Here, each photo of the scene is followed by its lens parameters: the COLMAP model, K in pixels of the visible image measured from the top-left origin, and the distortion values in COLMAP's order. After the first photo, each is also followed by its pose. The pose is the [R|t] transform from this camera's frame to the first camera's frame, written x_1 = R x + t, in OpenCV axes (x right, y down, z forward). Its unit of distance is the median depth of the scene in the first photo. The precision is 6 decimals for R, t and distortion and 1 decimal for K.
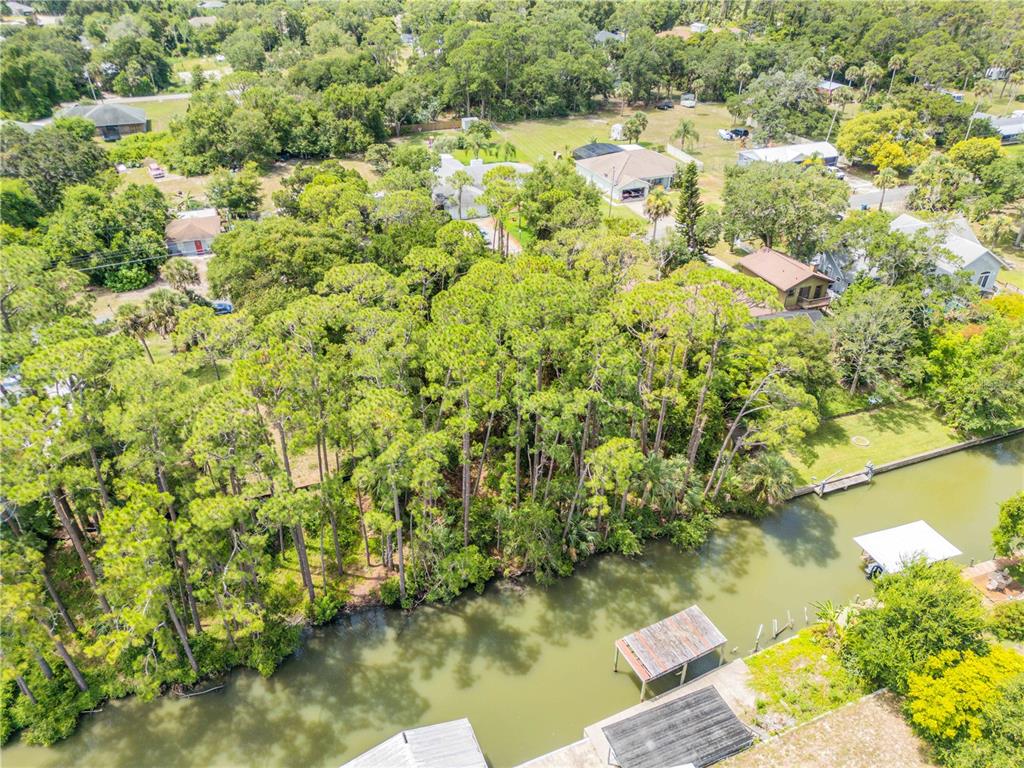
lens RADIAL K [[711.4, 0, 512.0], [0, 711.4, 384.0], [0, 0, 1]] dist [0.087393, -0.088749]
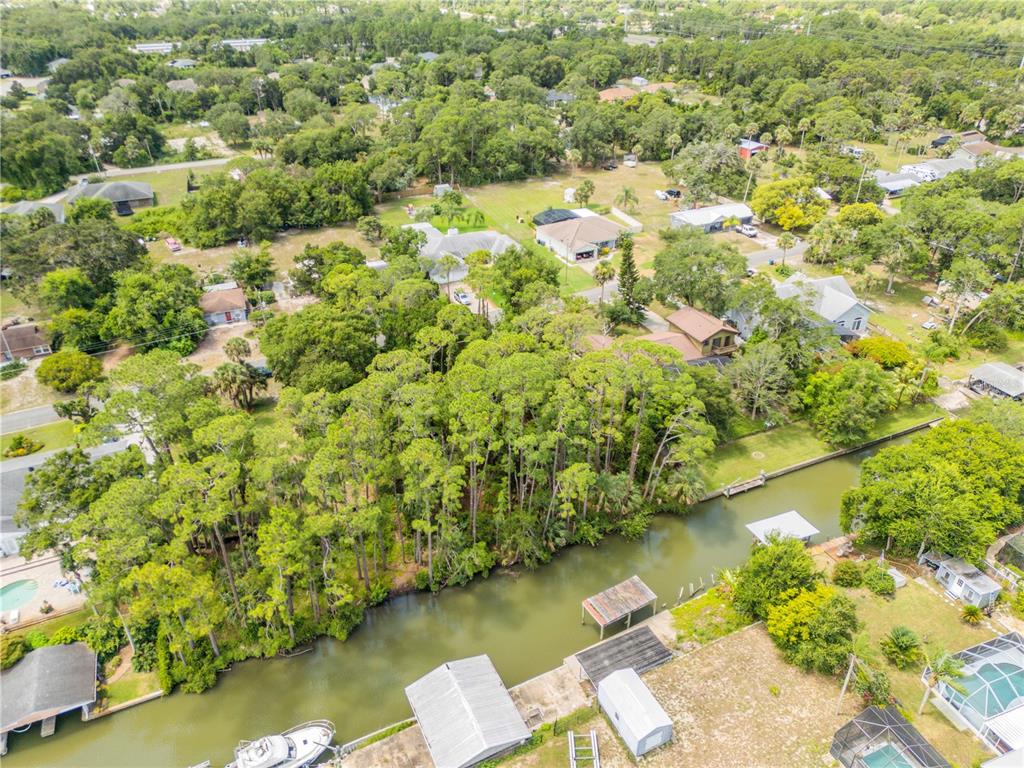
lens RADIAL K [[711.4, 0, 512.0], [0, 711.4, 384.0], [0, 0, 1]] dist [0.087393, -0.088749]
pose [[0.997974, -0.040822, 0.048803, -0.028834], [0.042213, 0.998722, -0.027807, -0.028672], [-0.047606, 0.029810, 0.998421, -0.256682]]
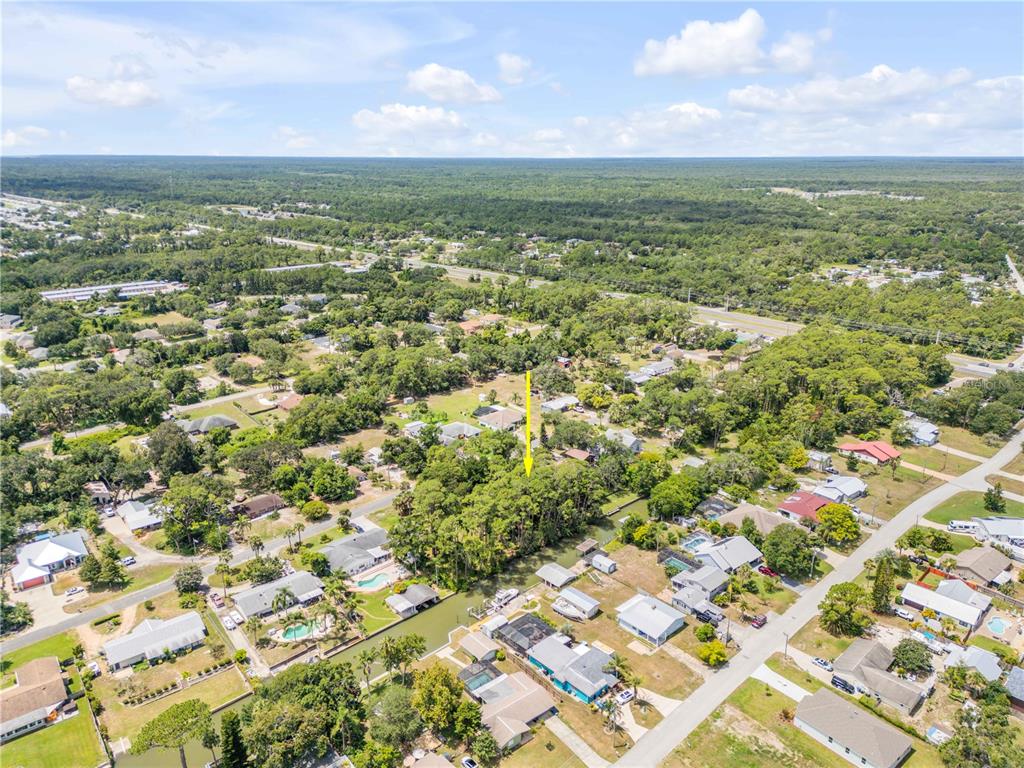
lens RADIAL K [[711.4, 0, 512.0], [0, 711.4, 384.0], [0, 0, 1]] dist [0.087393, -0.088749]
pose [[0.930885, -0.110201, 0.348295, -0.879585], [0.194385, 0.956657, -0.216844, 0.149694], [-0.309303, 0.269560, 0.911959, -1.688460]]
